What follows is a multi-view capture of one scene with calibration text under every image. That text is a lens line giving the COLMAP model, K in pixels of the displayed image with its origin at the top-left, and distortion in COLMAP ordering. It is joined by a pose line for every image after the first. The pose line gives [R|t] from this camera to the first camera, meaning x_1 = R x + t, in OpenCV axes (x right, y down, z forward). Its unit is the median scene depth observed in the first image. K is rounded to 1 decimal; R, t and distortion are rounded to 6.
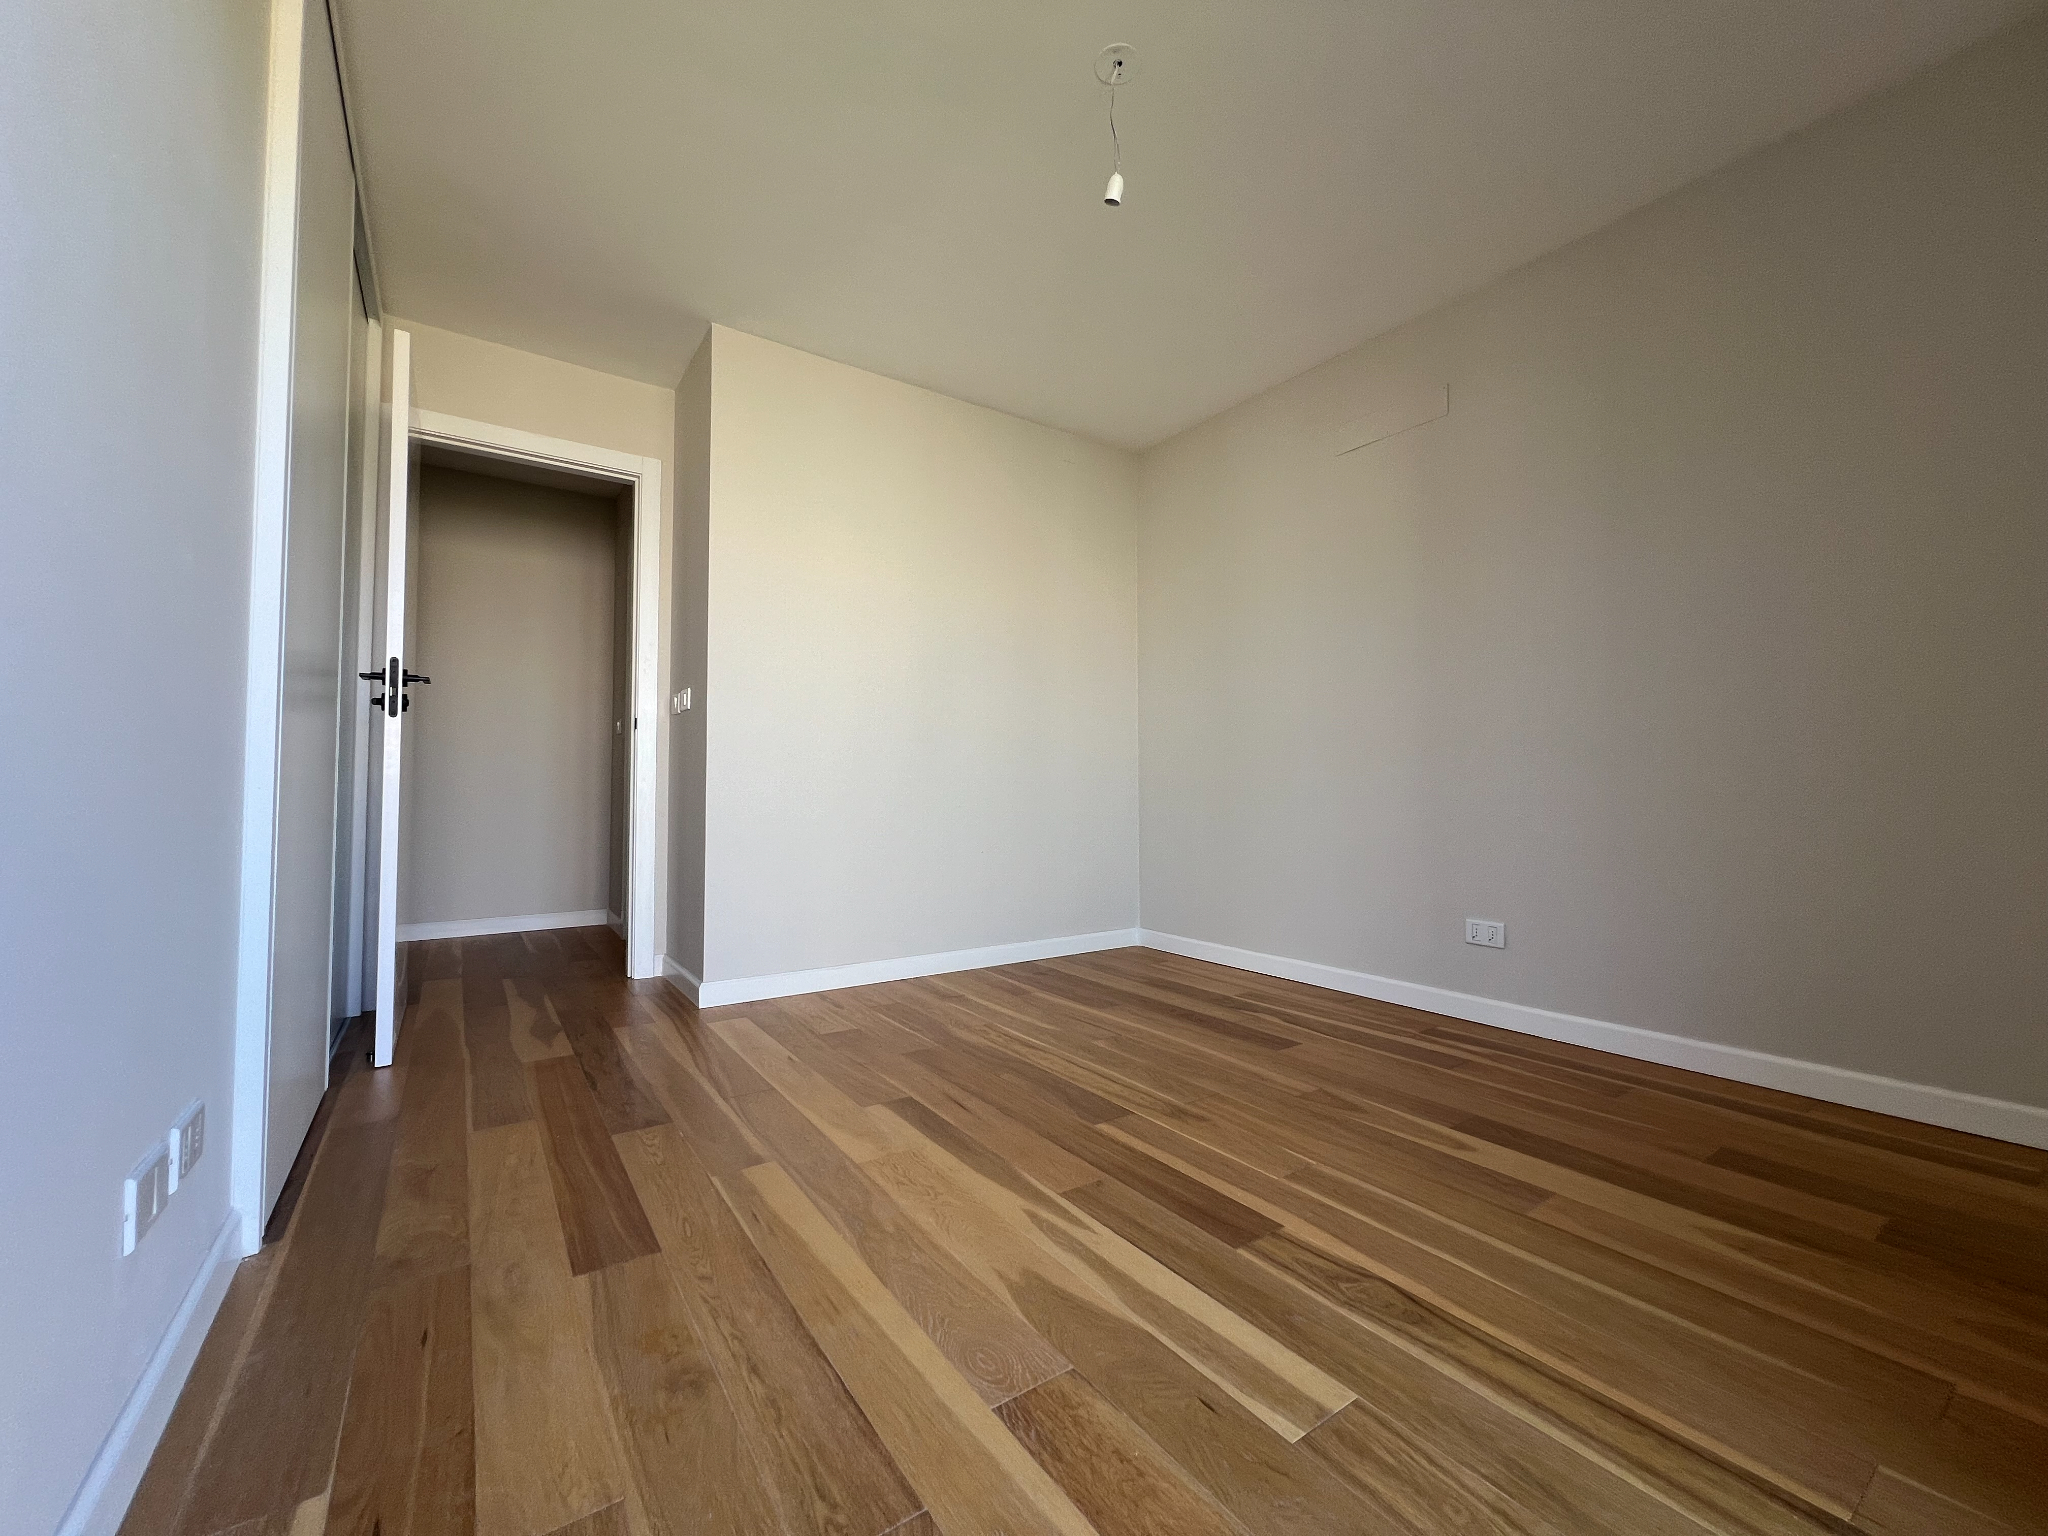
lens RADIAL K [[815.5, 0, 1037.9], [0, 815.5, 771.0], [0, 0, 1]] dist [0.000091, 0.000552]
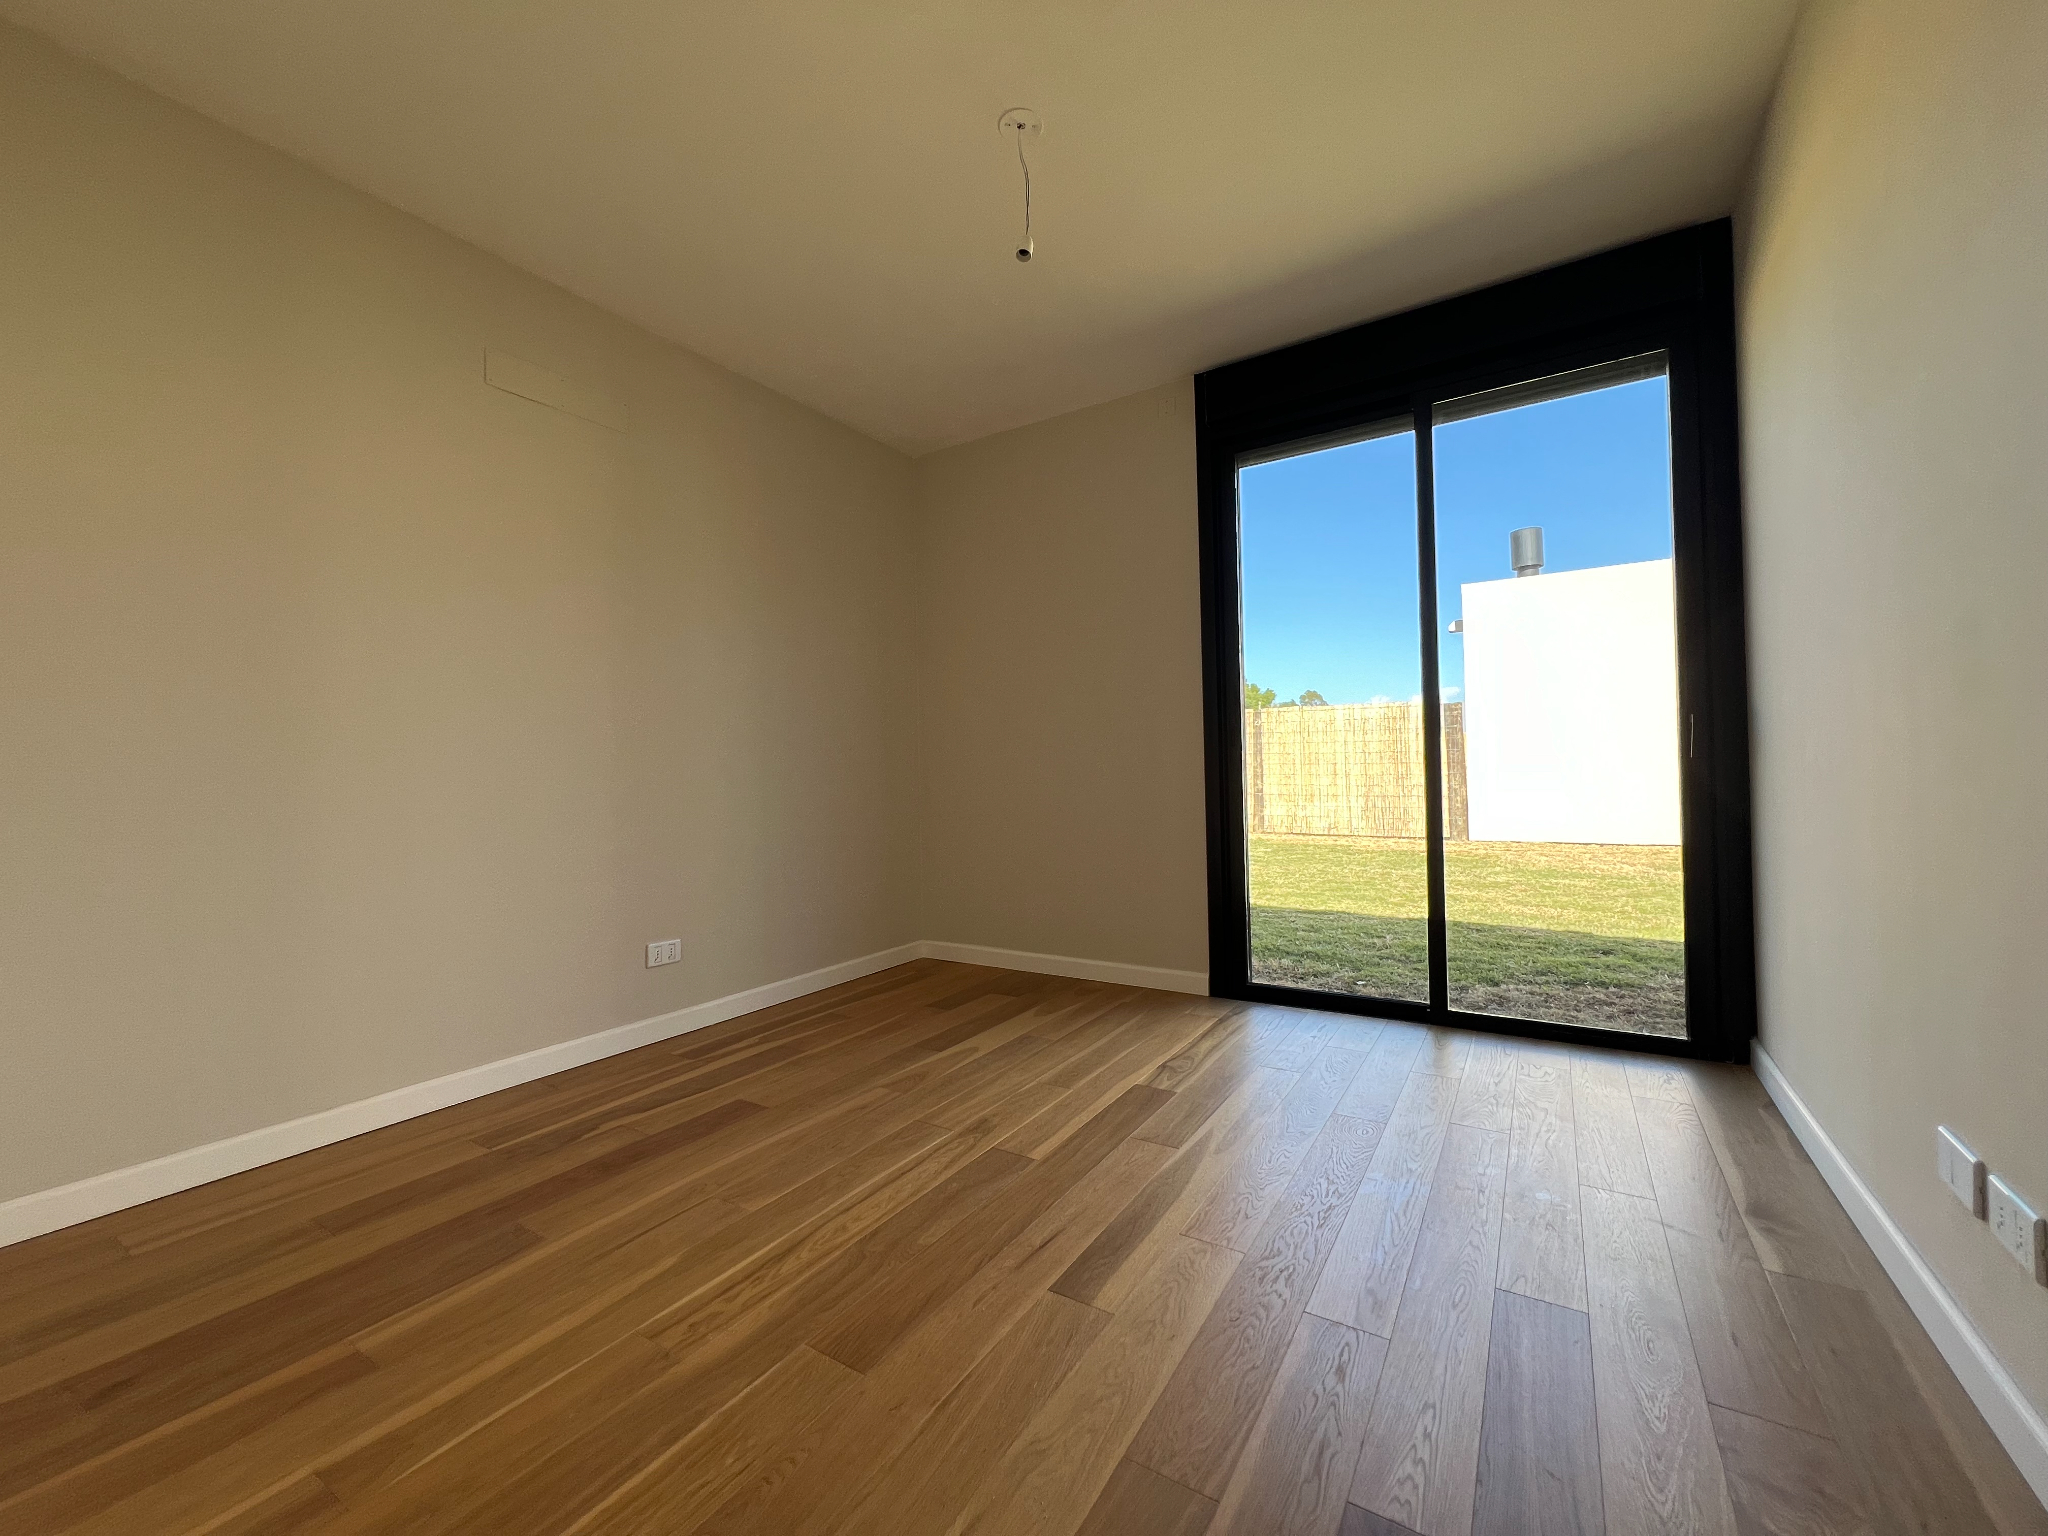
lens RADIAL K [[815.5, 0, 1022.1], [0, 815.5, 753.6], [0, 0, 1]] dist [0.000091, 0.000552]
pose [[-0.370035, 0.029788, 0.928540, -0.768865], [-0.003798, 0.999429, -0.033576, -0.027851], [-0.929010, -0.015951, -0.369711, 1.232428]]
